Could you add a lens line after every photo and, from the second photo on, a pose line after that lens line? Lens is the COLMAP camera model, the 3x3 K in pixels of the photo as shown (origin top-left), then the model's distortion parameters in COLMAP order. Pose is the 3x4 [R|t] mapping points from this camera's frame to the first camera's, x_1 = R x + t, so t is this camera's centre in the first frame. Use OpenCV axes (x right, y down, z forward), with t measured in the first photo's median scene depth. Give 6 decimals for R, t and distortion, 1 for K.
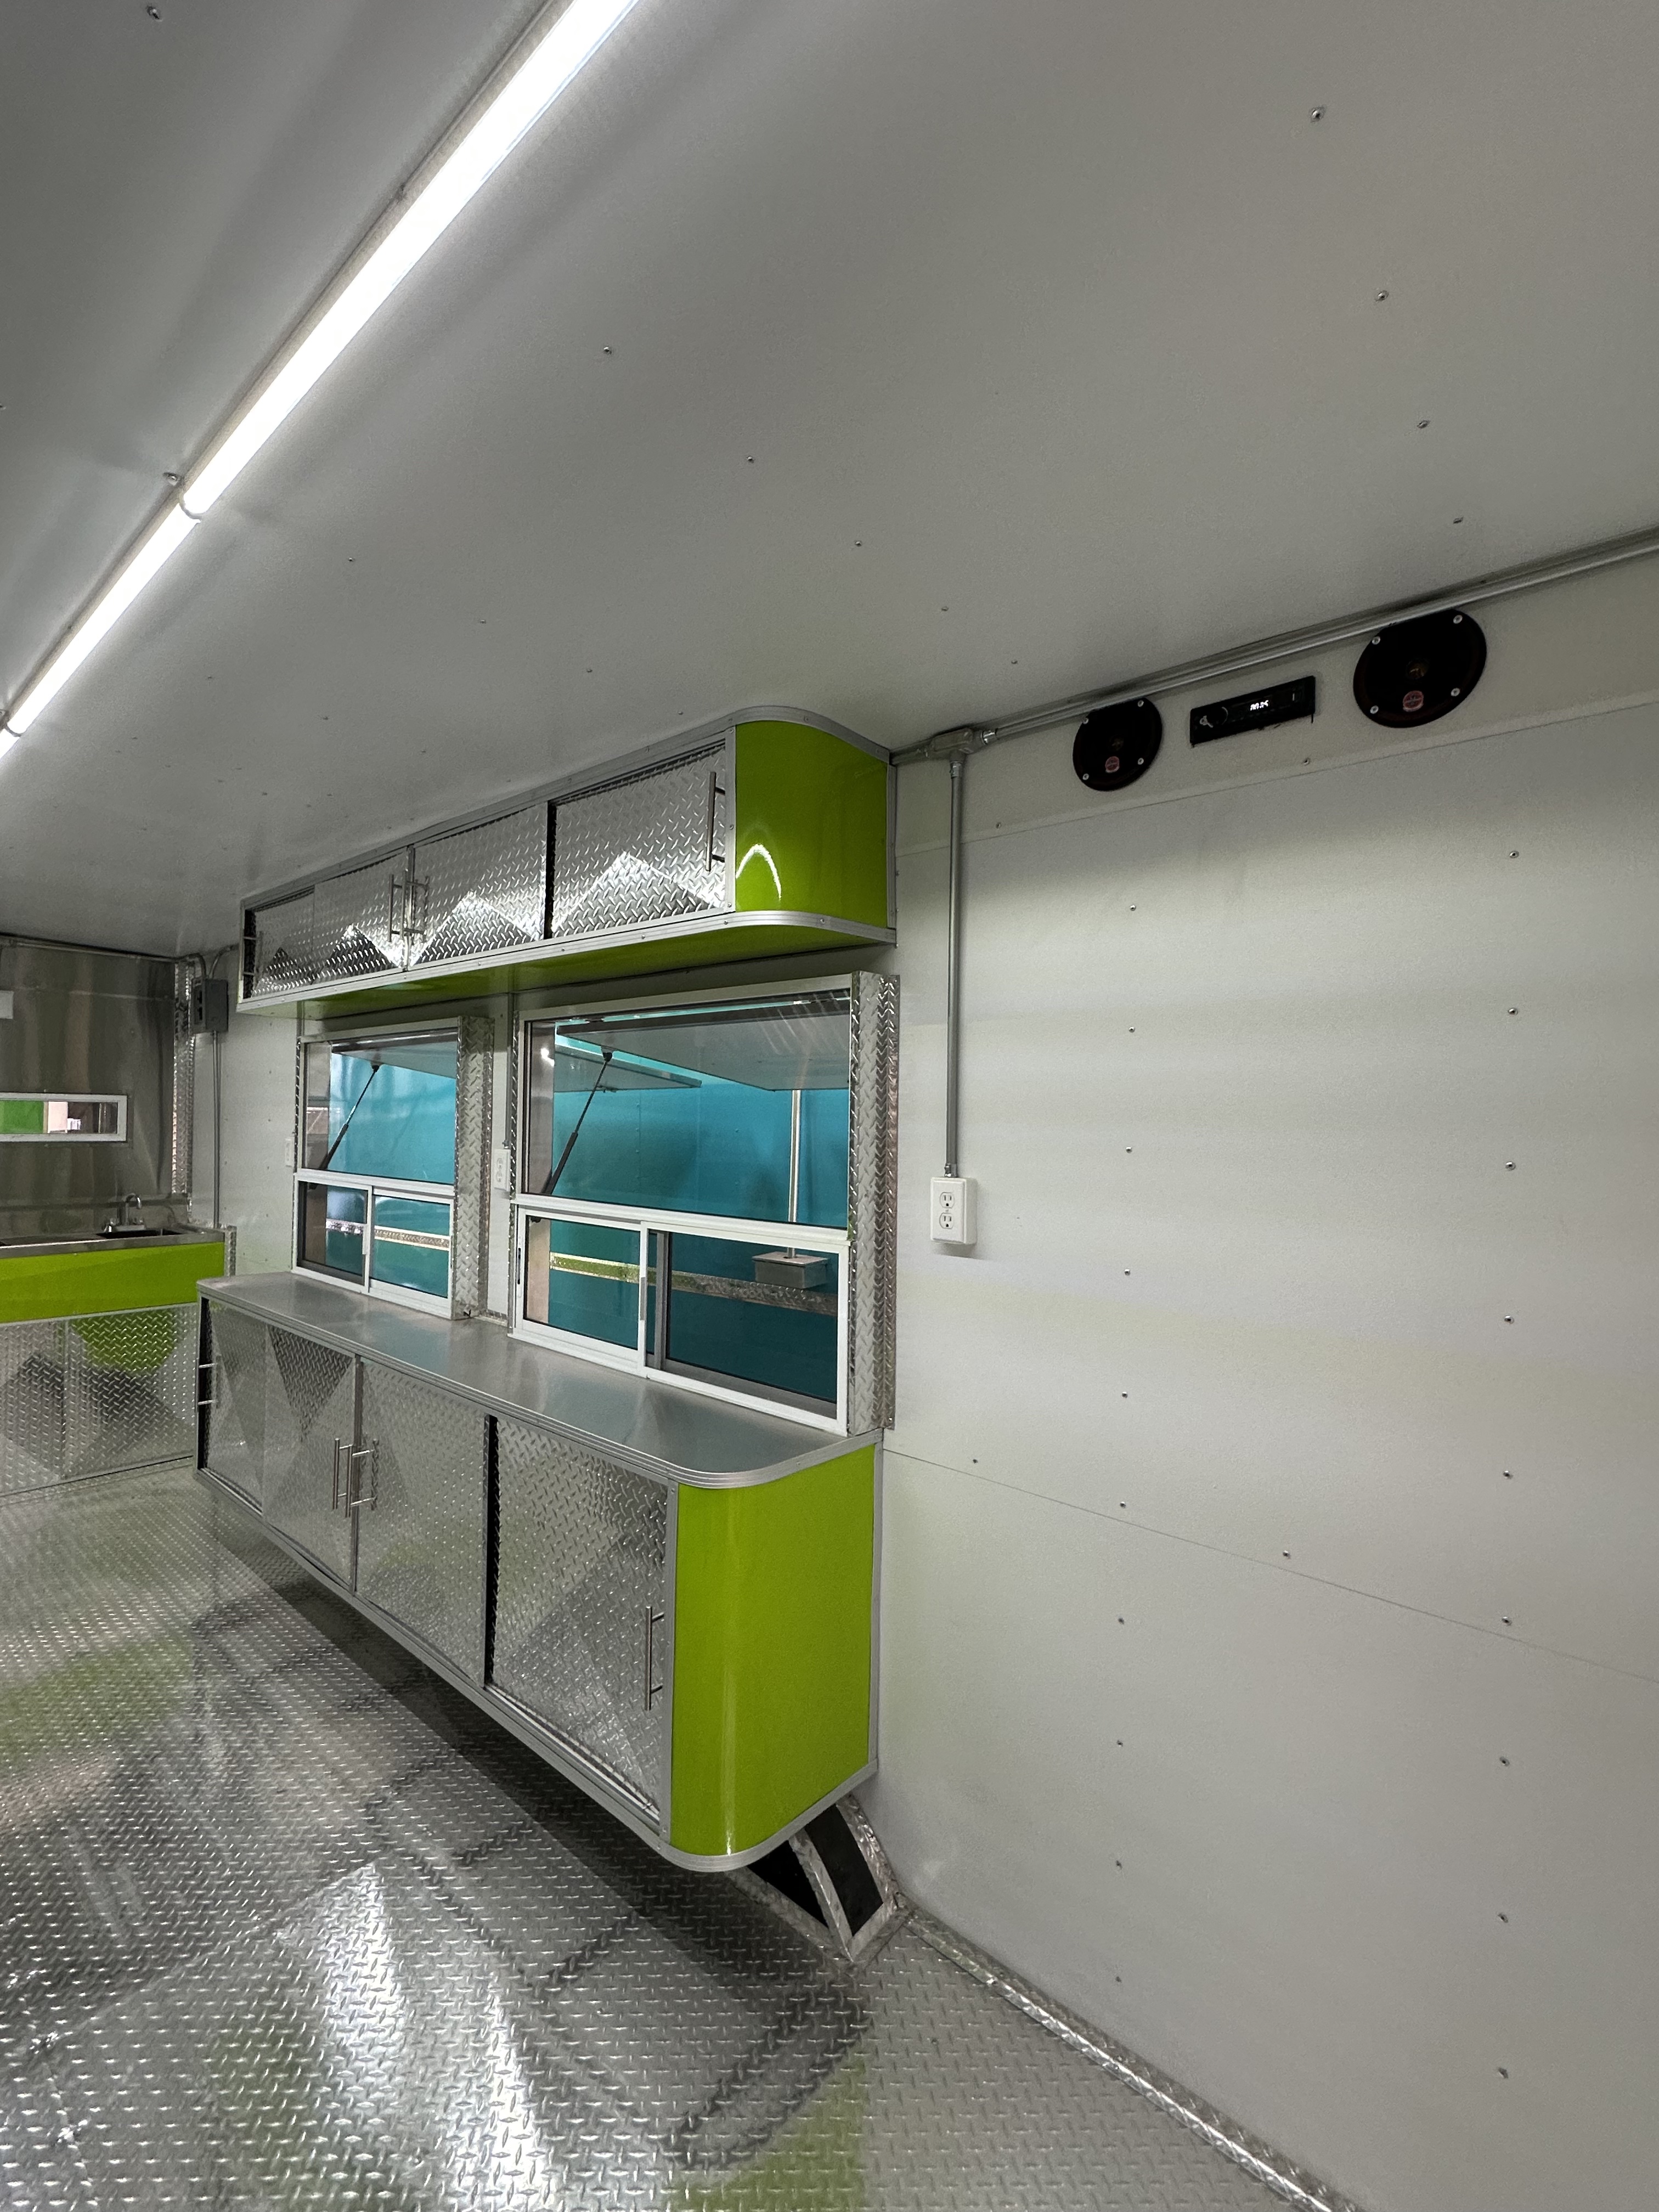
lens RADIAL K [[988.2, 0, 826.5], [0, 988.2, 1114.3], [0, 0, 1]] dist [-0.002117, -0.000290]
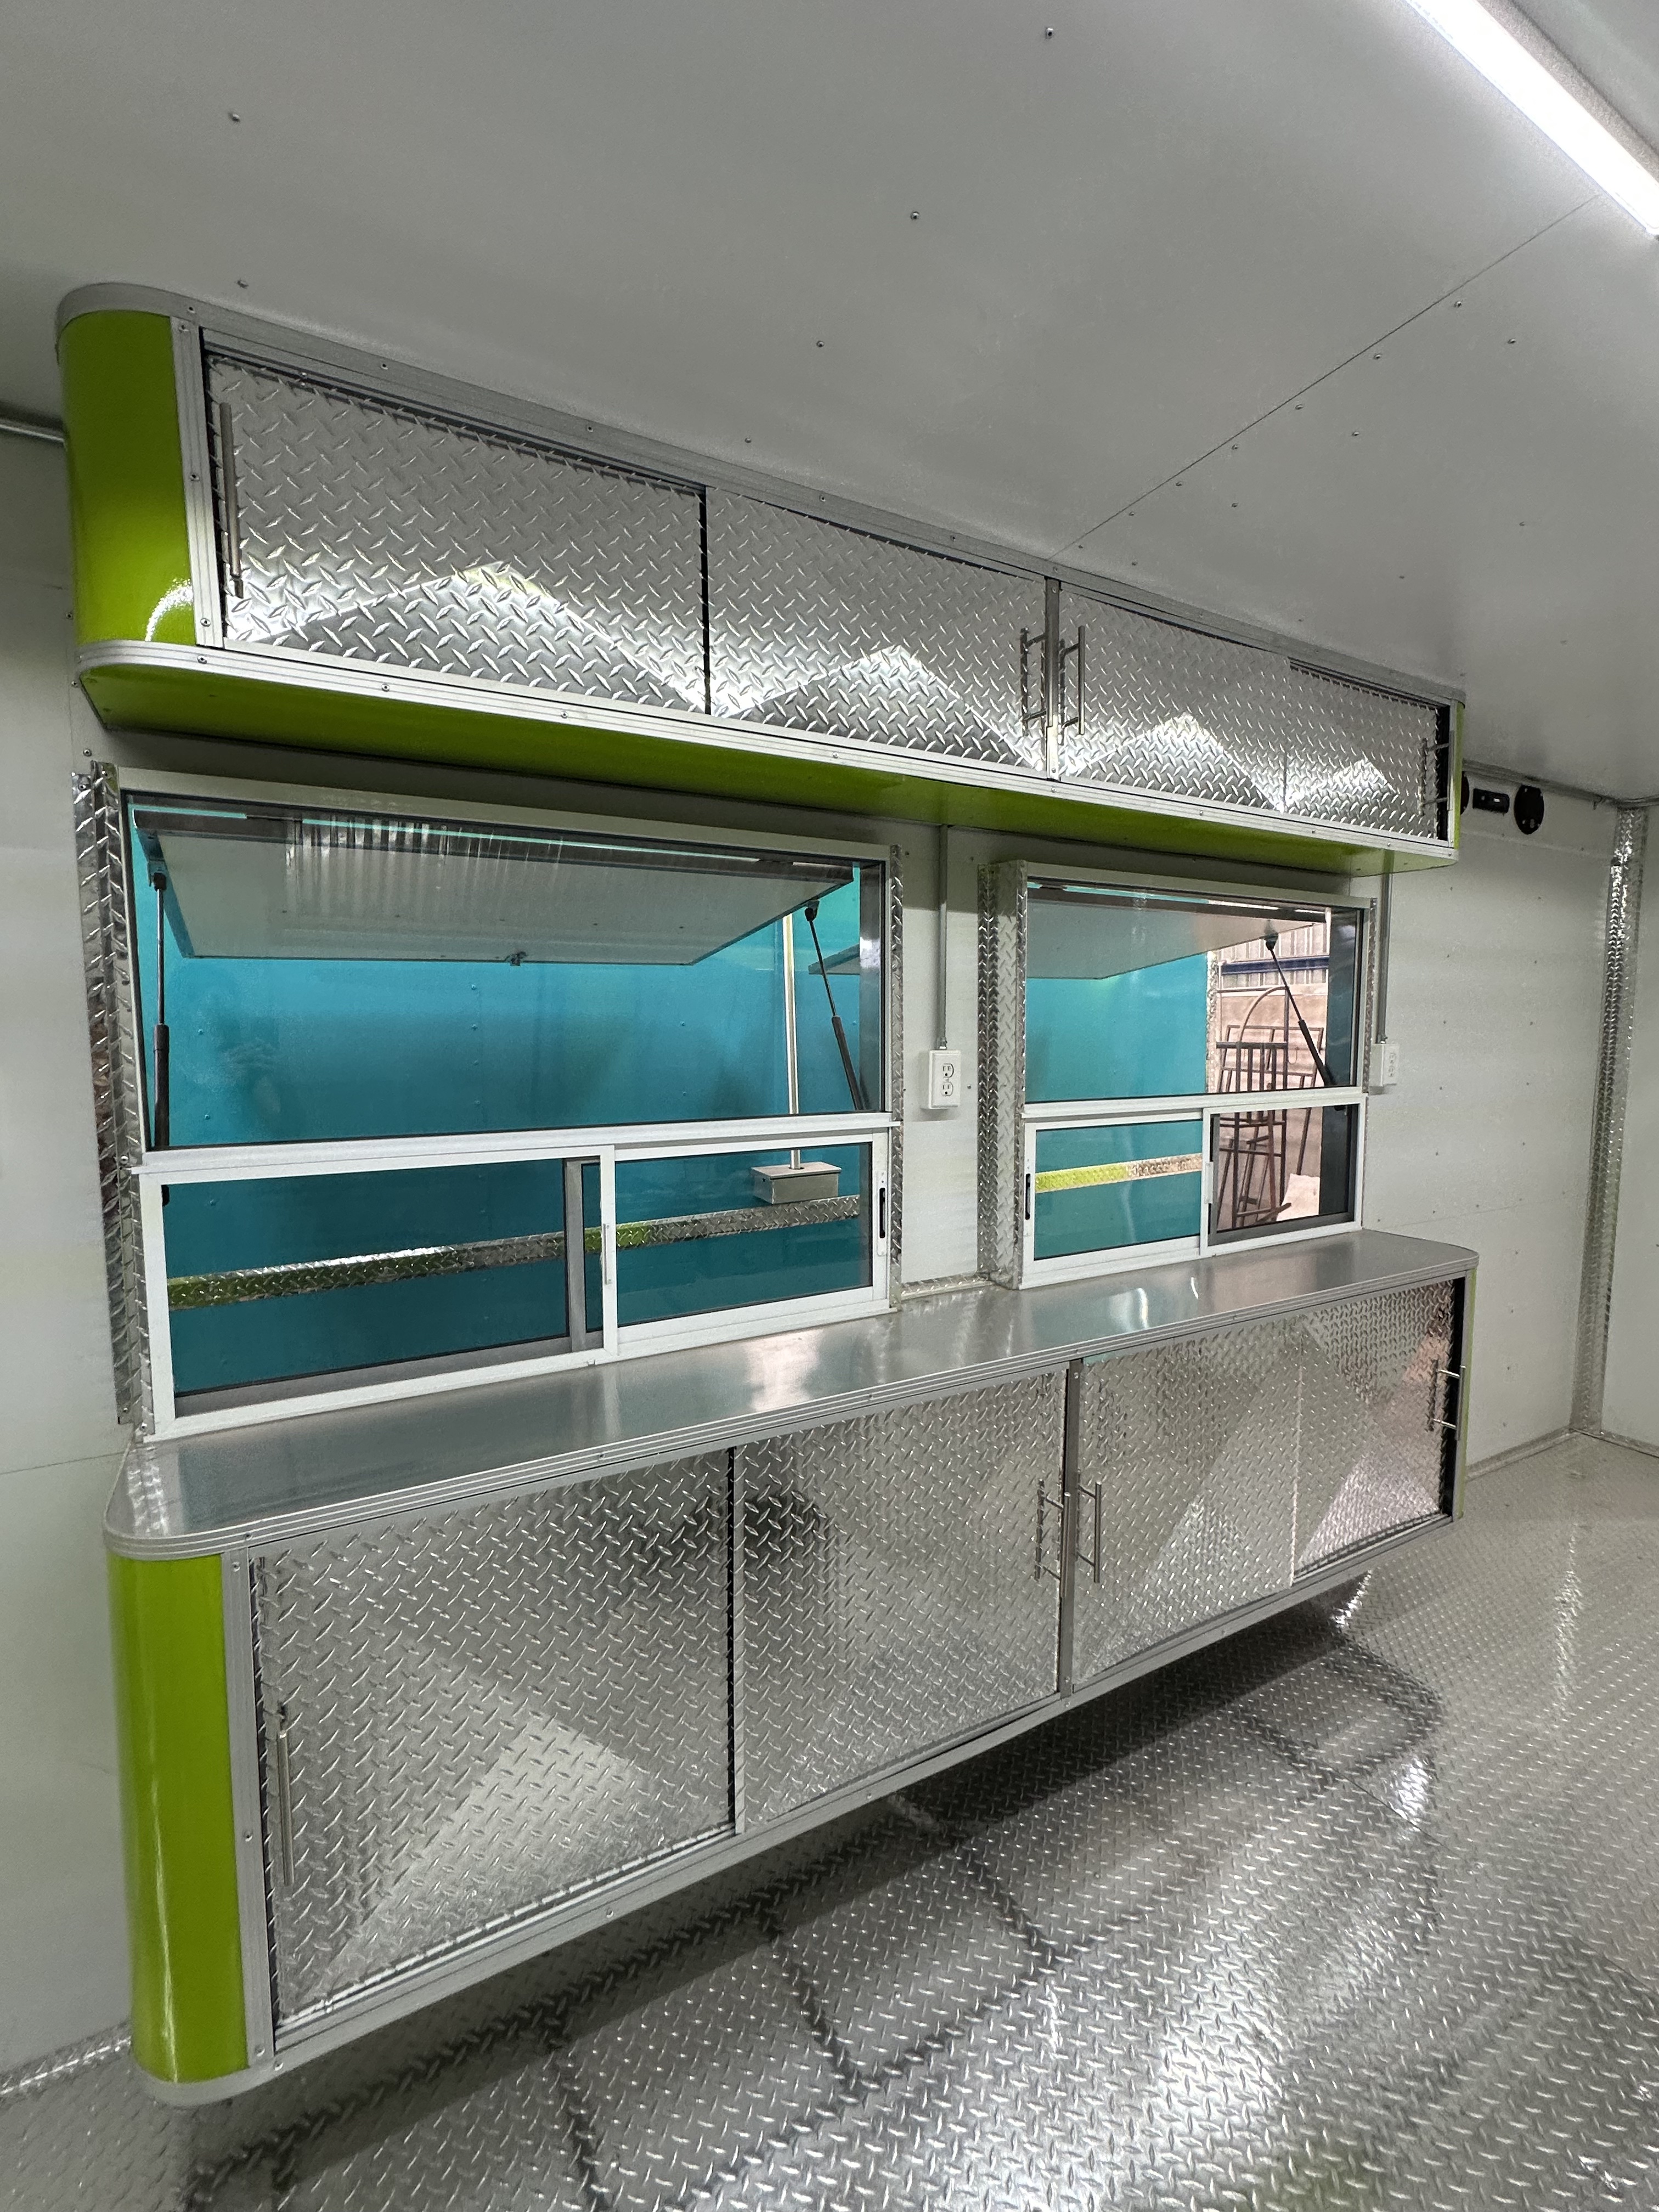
lens RADIAL K [[959.1, 0, 829.4], [0, 959.1, 1080.9], [0, 0, 1]] dist [-0.037485, -0.000010]
pose [[0.329423, -0.094316, 0.939460, -0.985018], [-0.004008, 0.994850, 0.101282, -0.012418], [-0.944174, -0.037130, 0.327348, 0.850491]]
